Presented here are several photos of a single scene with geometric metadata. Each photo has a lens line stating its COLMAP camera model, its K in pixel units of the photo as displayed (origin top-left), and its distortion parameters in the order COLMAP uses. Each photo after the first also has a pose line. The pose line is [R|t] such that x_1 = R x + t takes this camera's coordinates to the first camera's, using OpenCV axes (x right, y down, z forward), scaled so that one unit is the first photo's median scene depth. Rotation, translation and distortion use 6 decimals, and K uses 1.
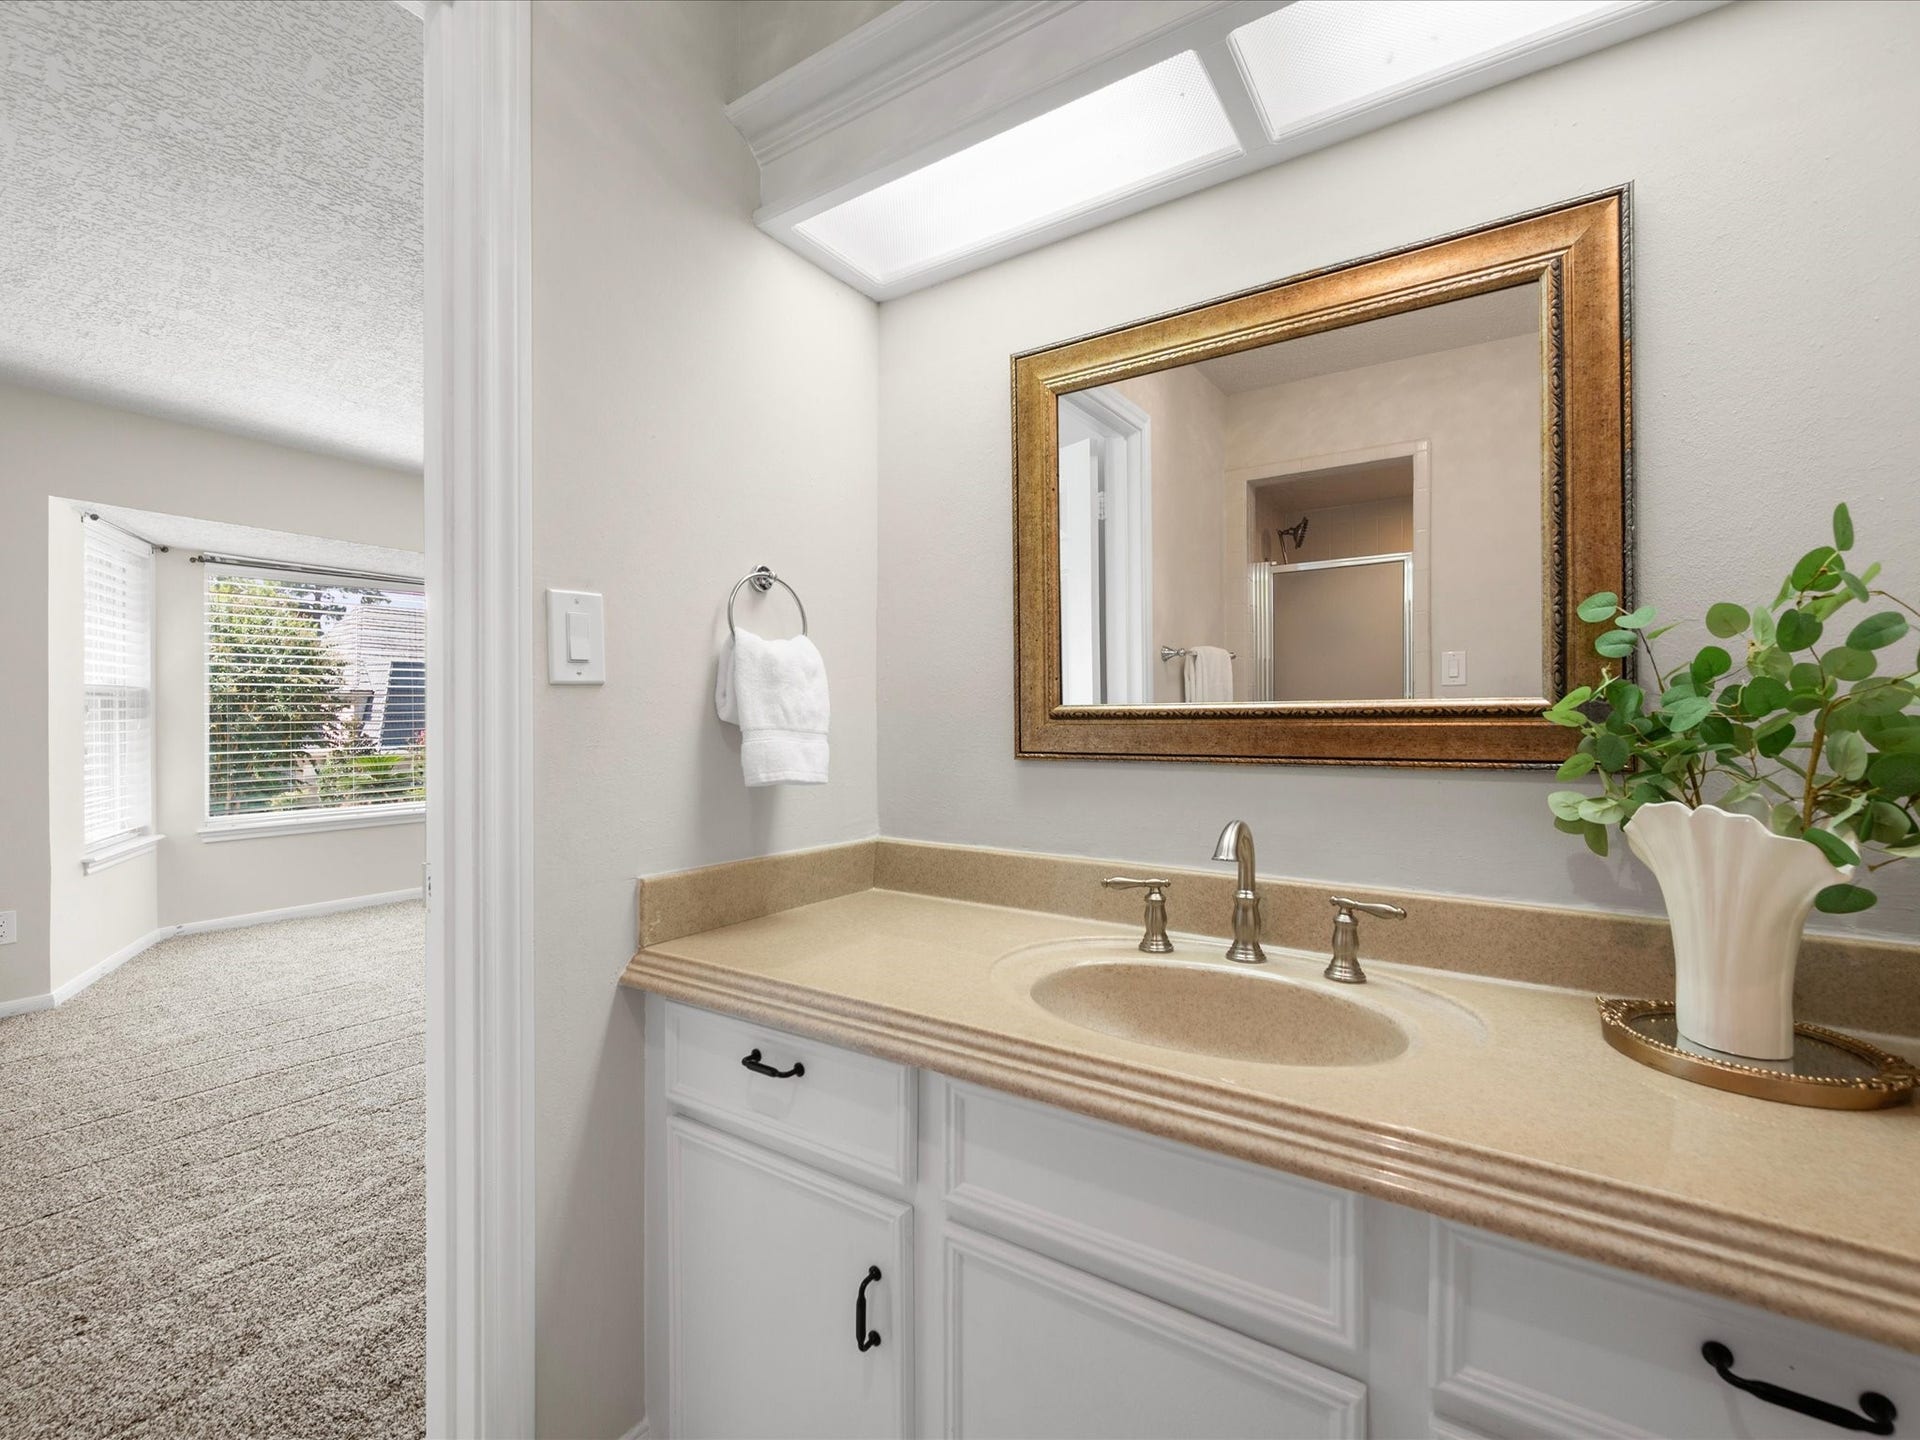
lens RADIAL K [[867.2, 0, 997.2], [0, 867.2, 717.3], [0, 0, 1]] dist [-0.016063, 0.000905]
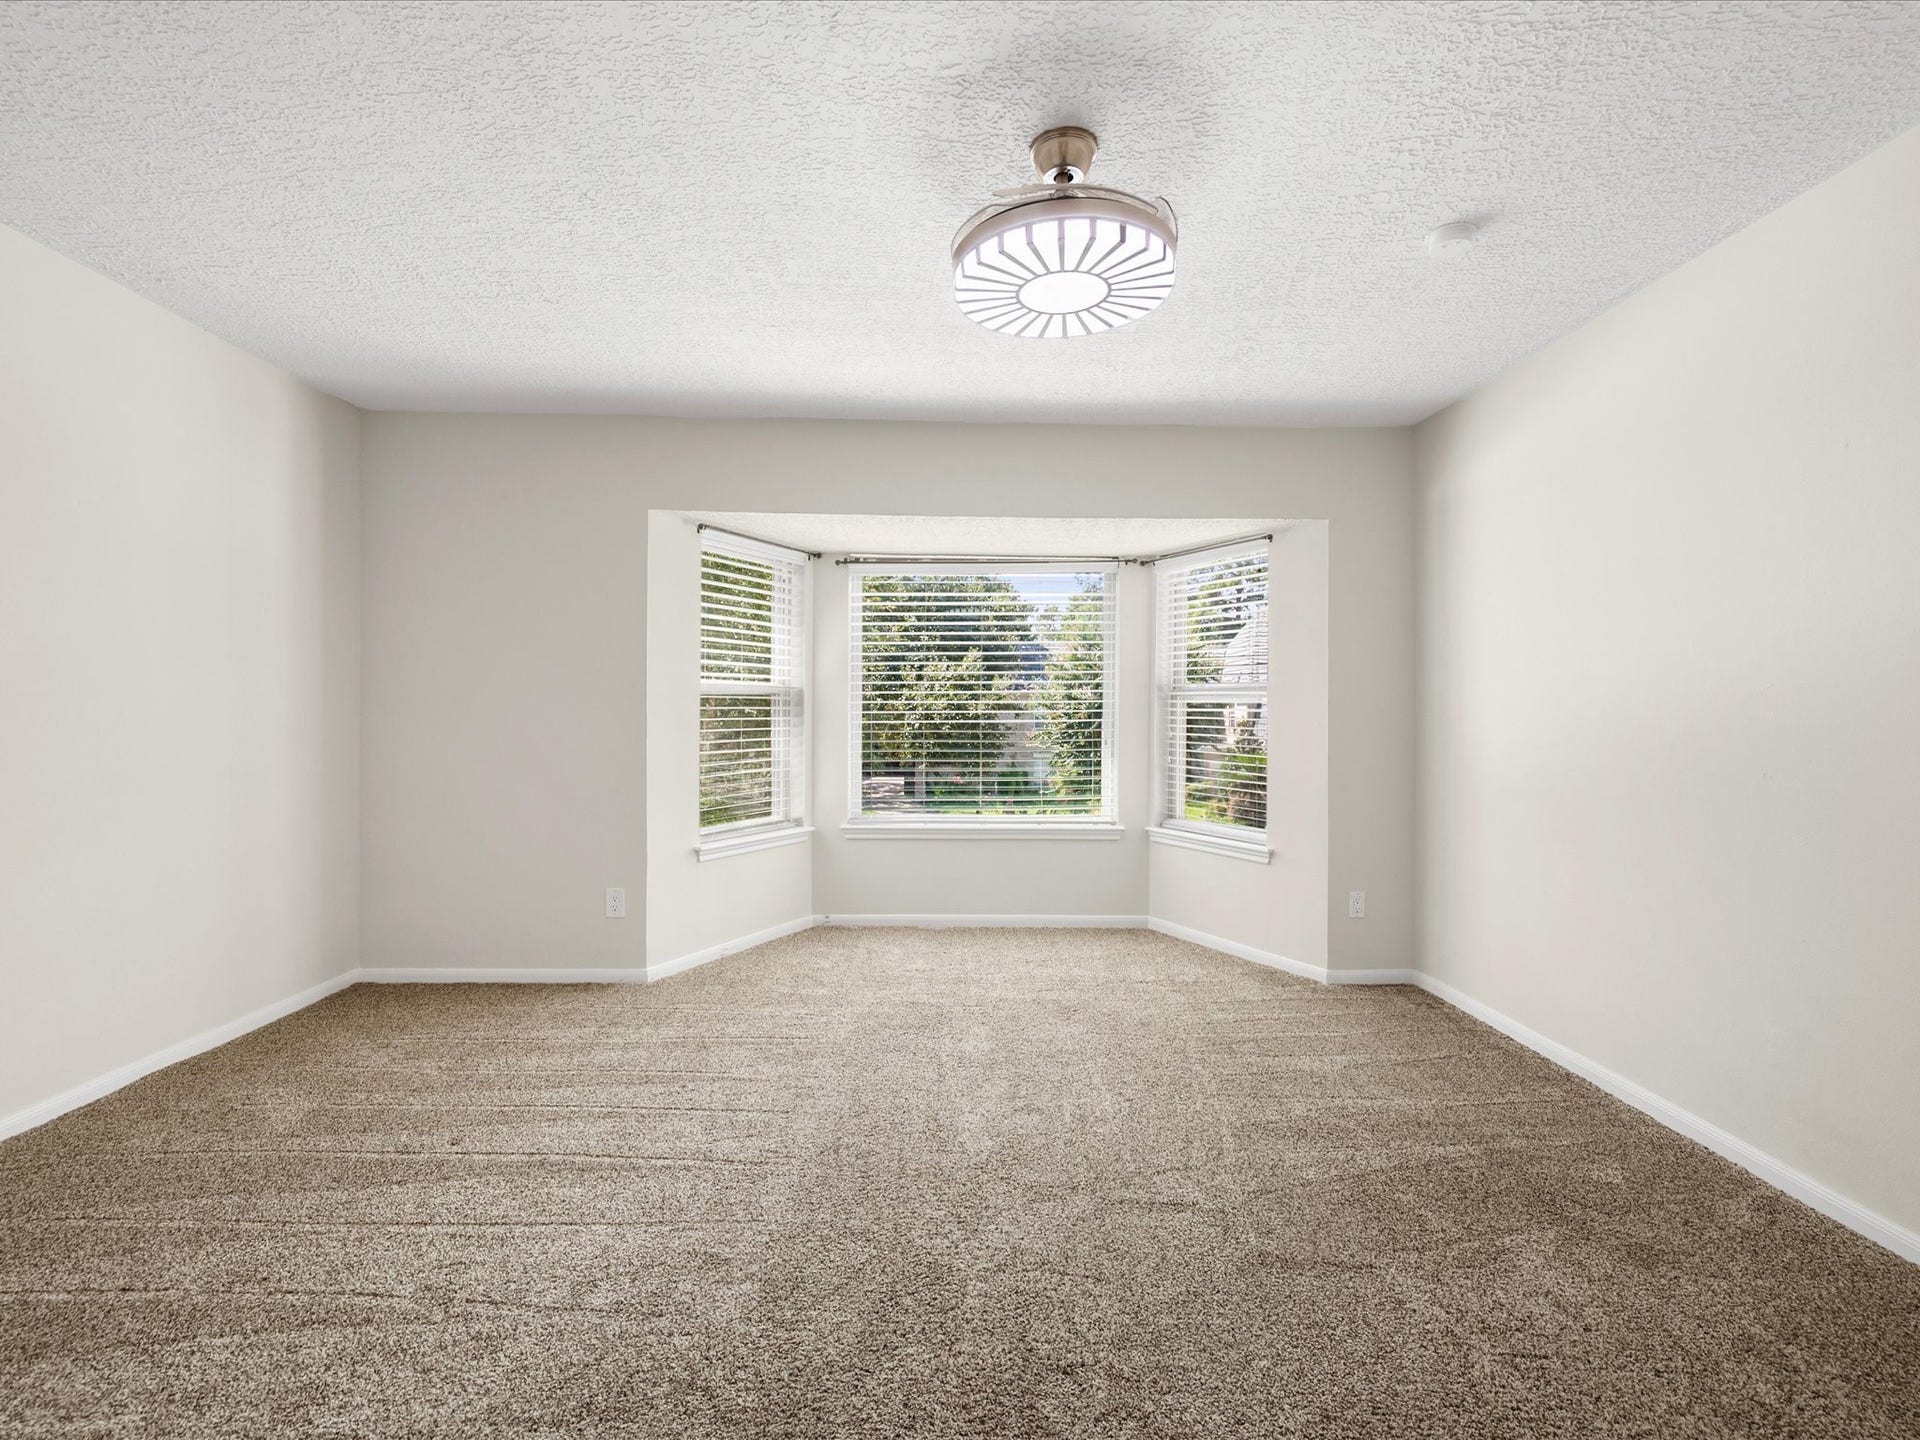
lens RADIAL K [[867.2, 0, 997.2], [0, 867.2, 717.3], [0, 0, 1]] dist [-0.016063, 0.000905]
pose [[0.543636, 0.001549, -0.839320, 0.039998], [-0.005235, 0.999985, -0.001545, 0.002976], [0.839305, 0.005234, 0.543636, 0.622721]]
